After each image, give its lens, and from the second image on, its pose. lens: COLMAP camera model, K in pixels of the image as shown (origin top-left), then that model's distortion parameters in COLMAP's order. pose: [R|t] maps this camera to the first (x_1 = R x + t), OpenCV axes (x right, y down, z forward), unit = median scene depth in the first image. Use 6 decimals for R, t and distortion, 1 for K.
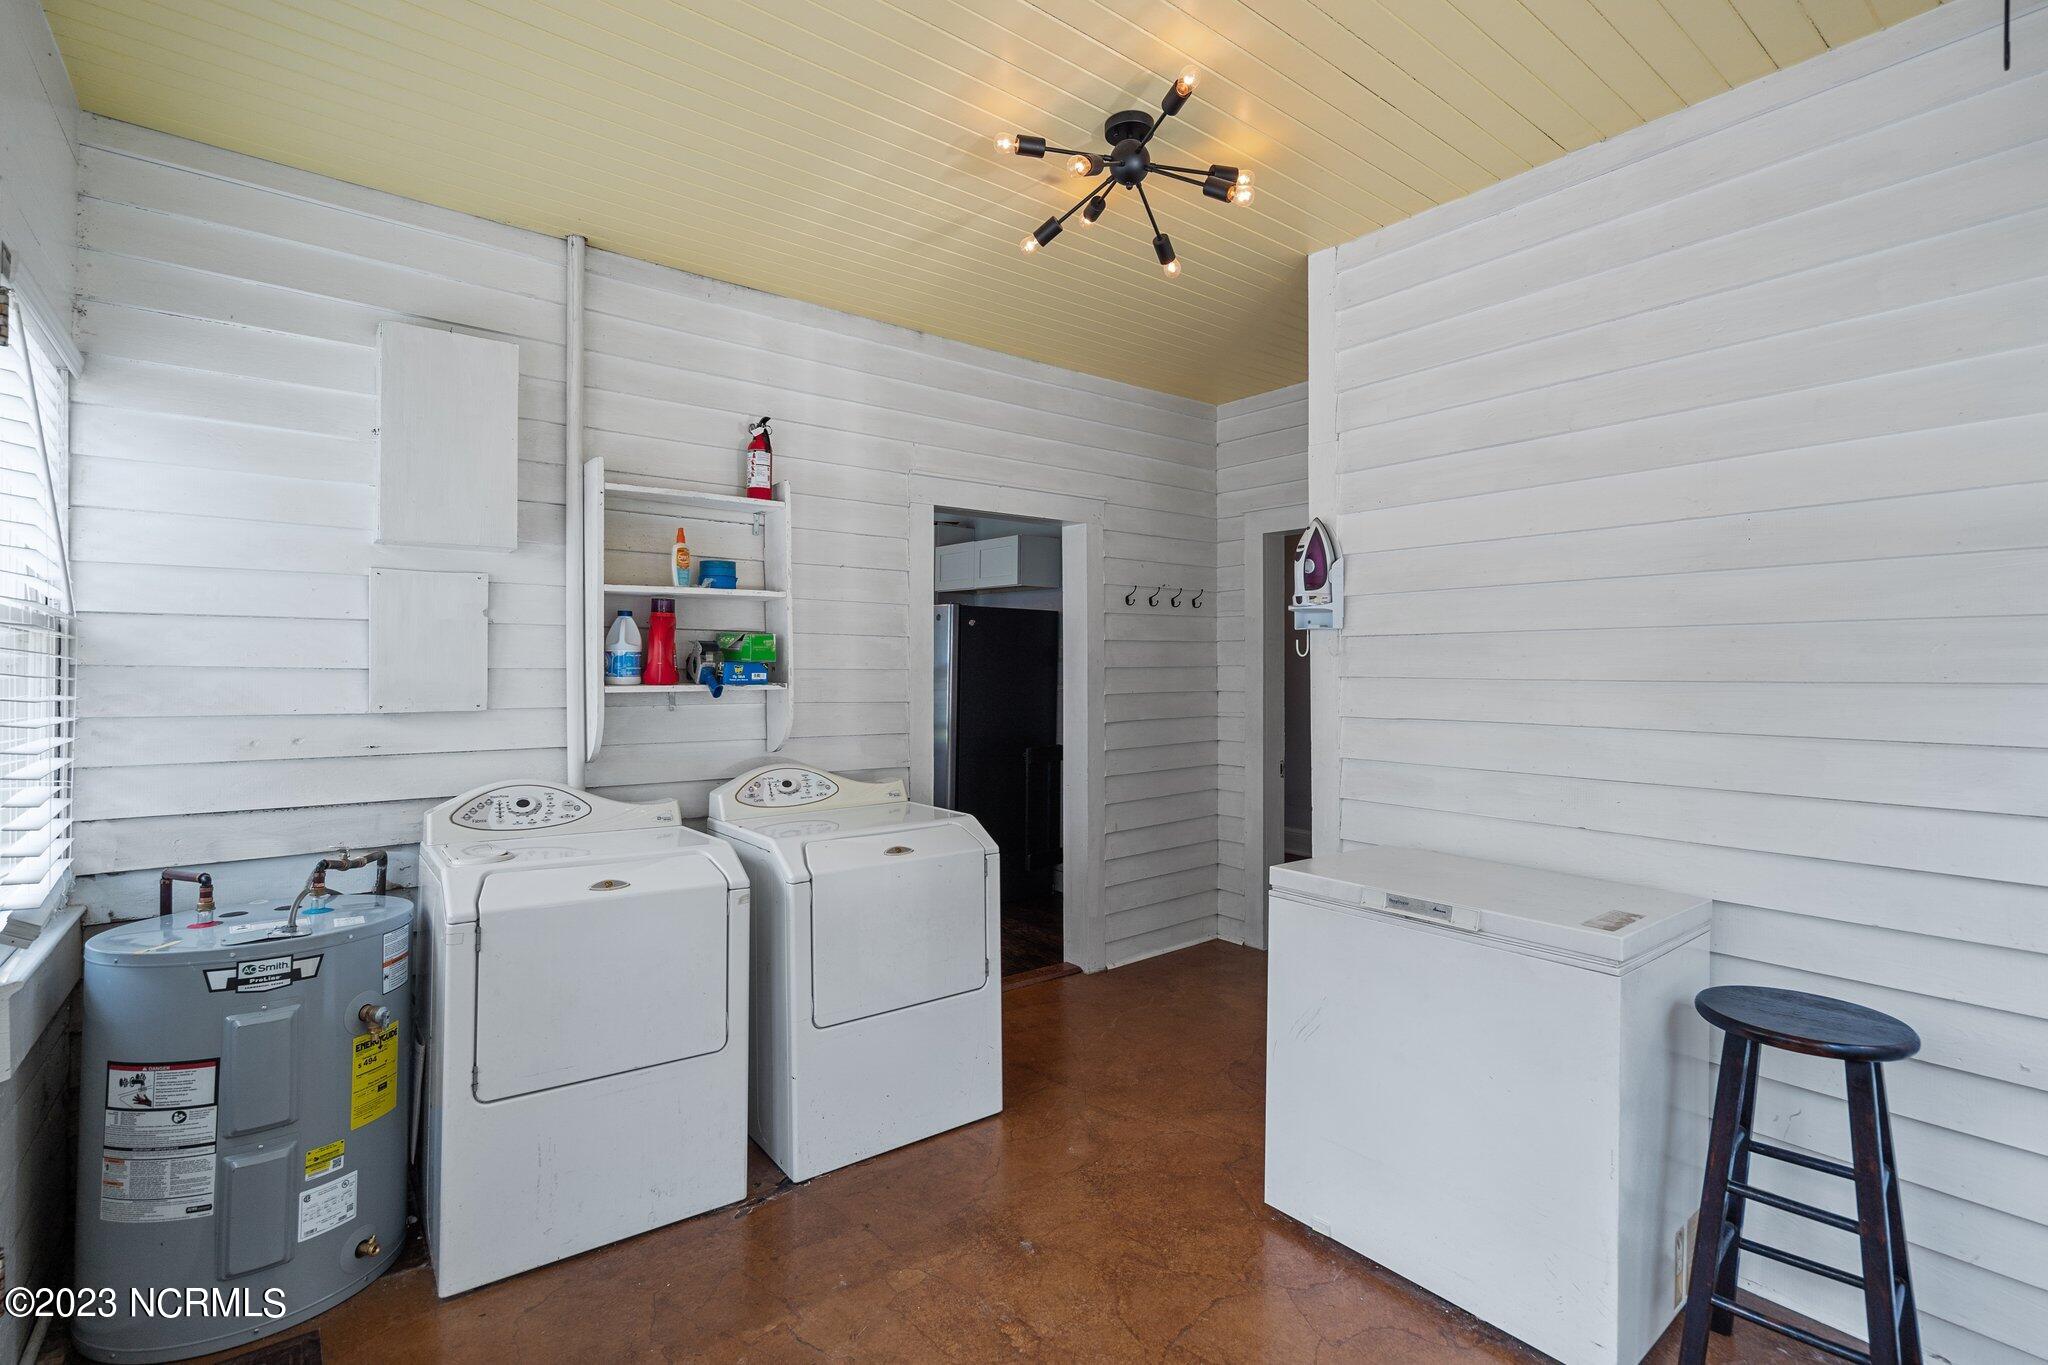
lens RADIAL K [[940.8, 0, 1027.4], [0, 940.8, 652.3], [0, 0, 1]] dist [-0.001702, 0.001512]
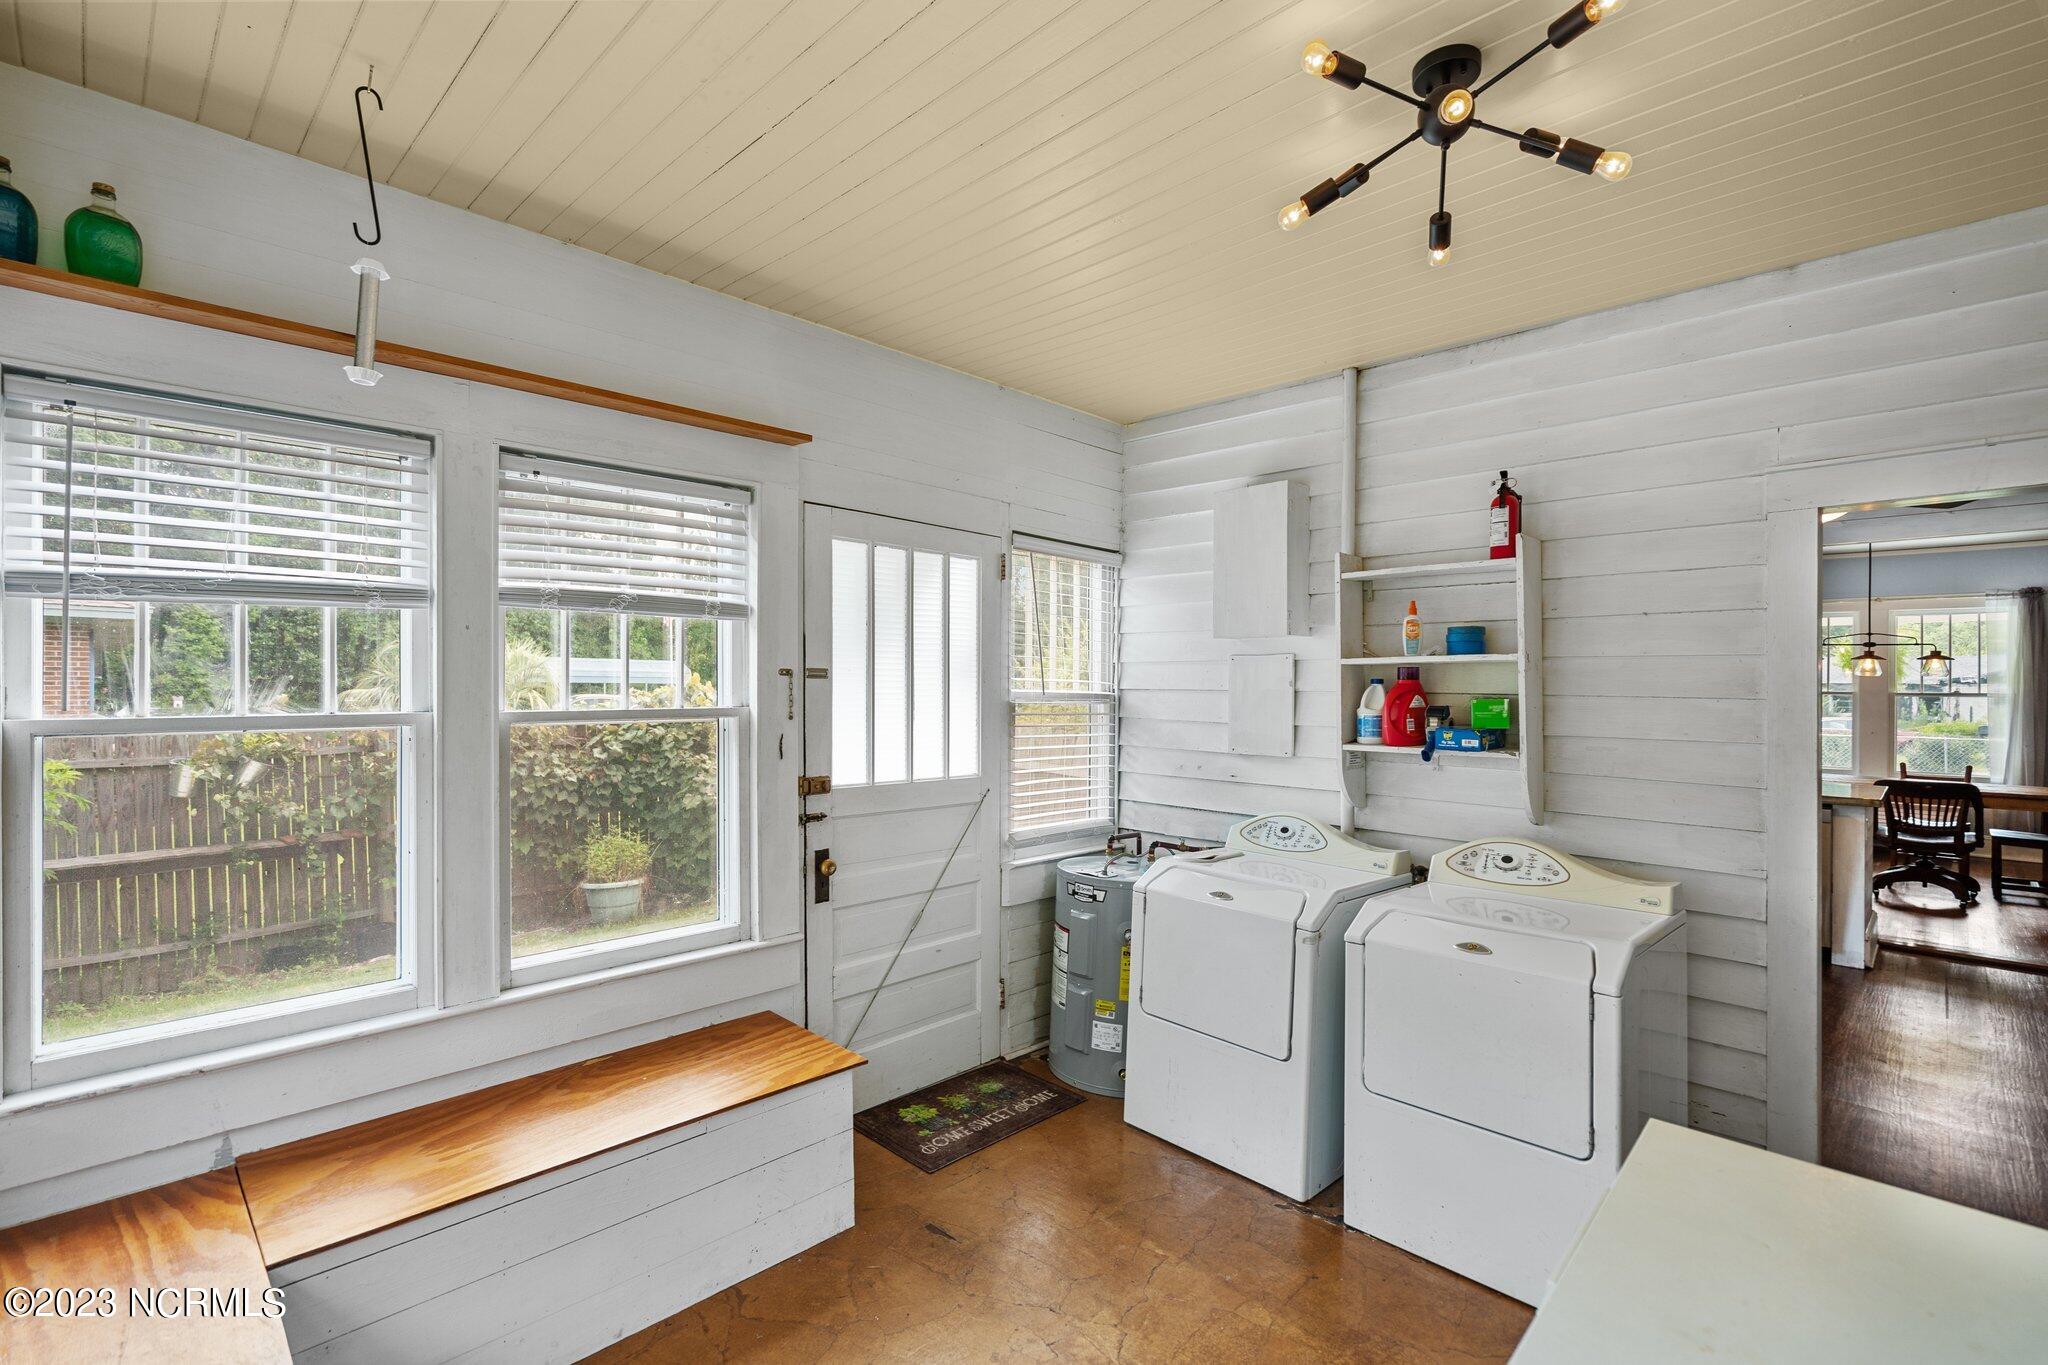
lens RADIAL K [[940.8, 0, 1037.5], [0, 940.8, 678.4], [0, 0, 1]] dist [-0.001702, 0.001512]
pose [[0.132097, -0.007838, -0.991206, 0.656940], [0.008727, 0.999939, -0.006744, -0.041480], [0.991198, -0.007760, 0.132157, 0.443563]]
